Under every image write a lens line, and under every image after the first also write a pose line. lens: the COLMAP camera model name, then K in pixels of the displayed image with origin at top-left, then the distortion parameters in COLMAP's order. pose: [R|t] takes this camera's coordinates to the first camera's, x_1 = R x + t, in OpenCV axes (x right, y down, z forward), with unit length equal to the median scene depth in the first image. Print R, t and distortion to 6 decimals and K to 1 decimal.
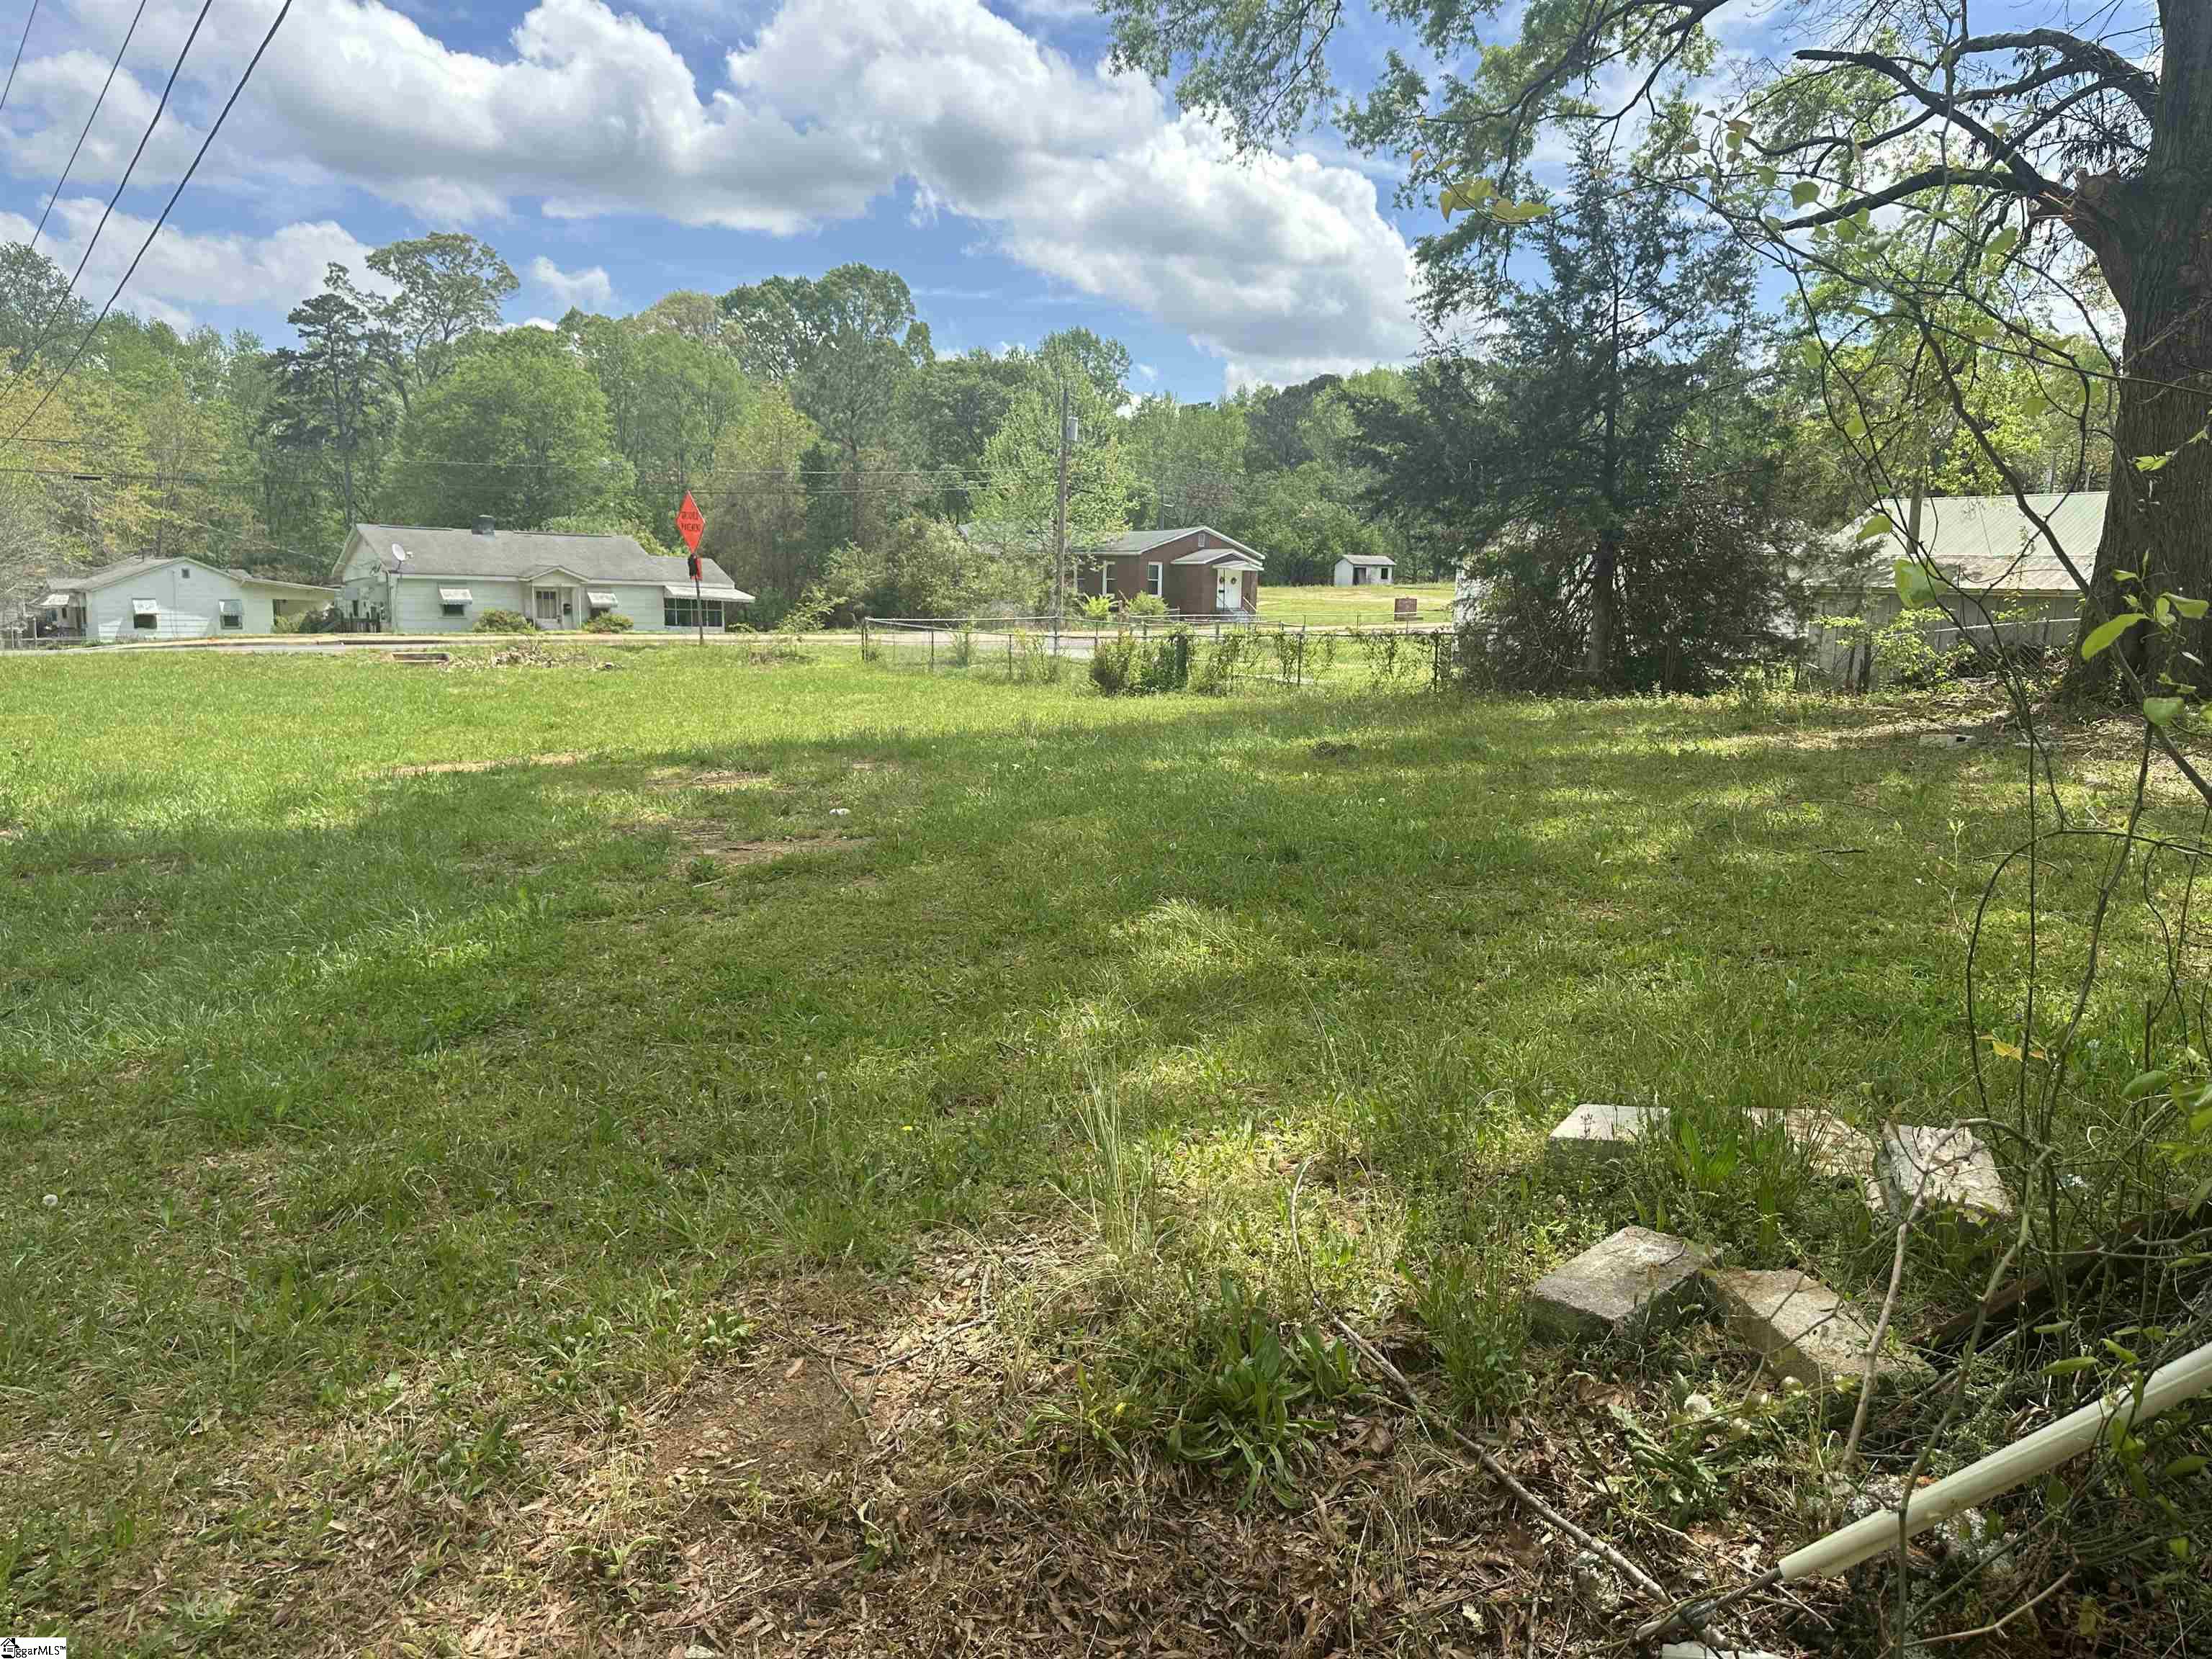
lens RADIAL K [[1558.1, 0, 1106.0], [0, 1558.1, 829.5], [0, 0, 1]] dist [-0.000808, -0.039787]
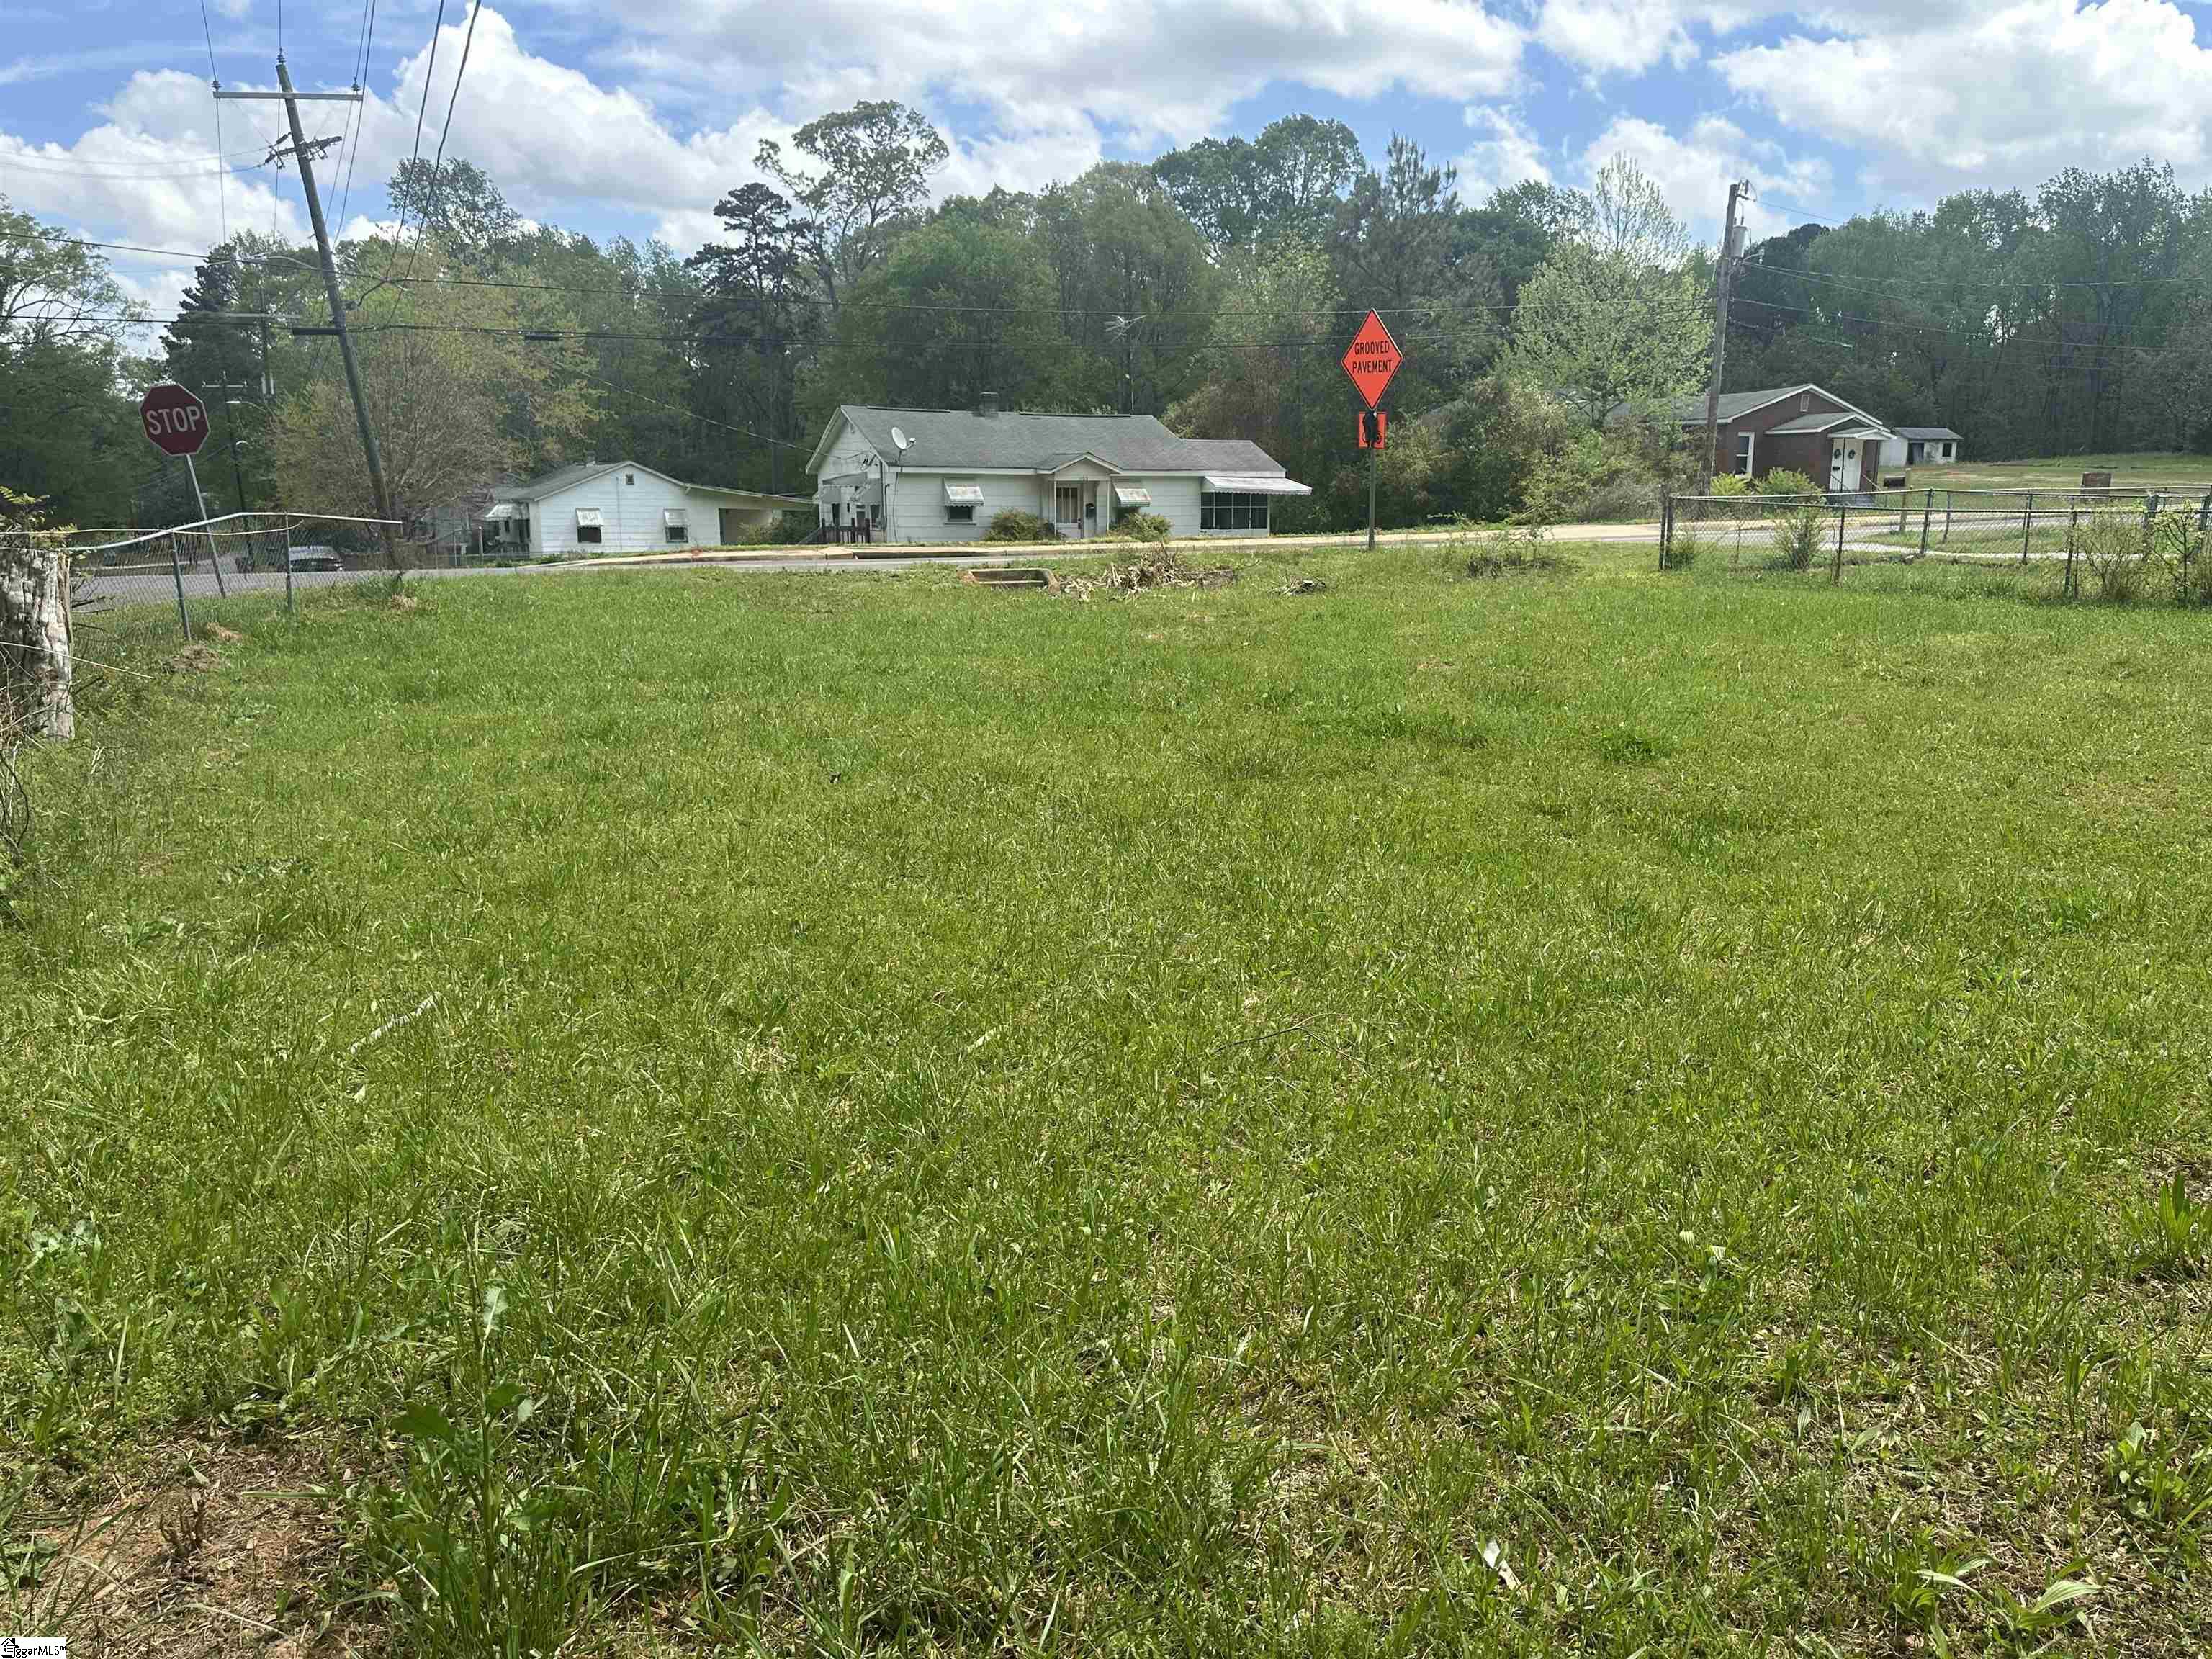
lens RADIAL K [[1533.3, 0, 1106.0], [0, 1533.3, 829.5], [0, 0, 1]] dist [0.133159, -0.366607]
pose [[0.973892, 0.021793, -0.225965, -0.108939], [-0.007085, 0.997814, 0.065698, -0.021667], [0.226903, -0.062382, 0.971917, 0.161122]]
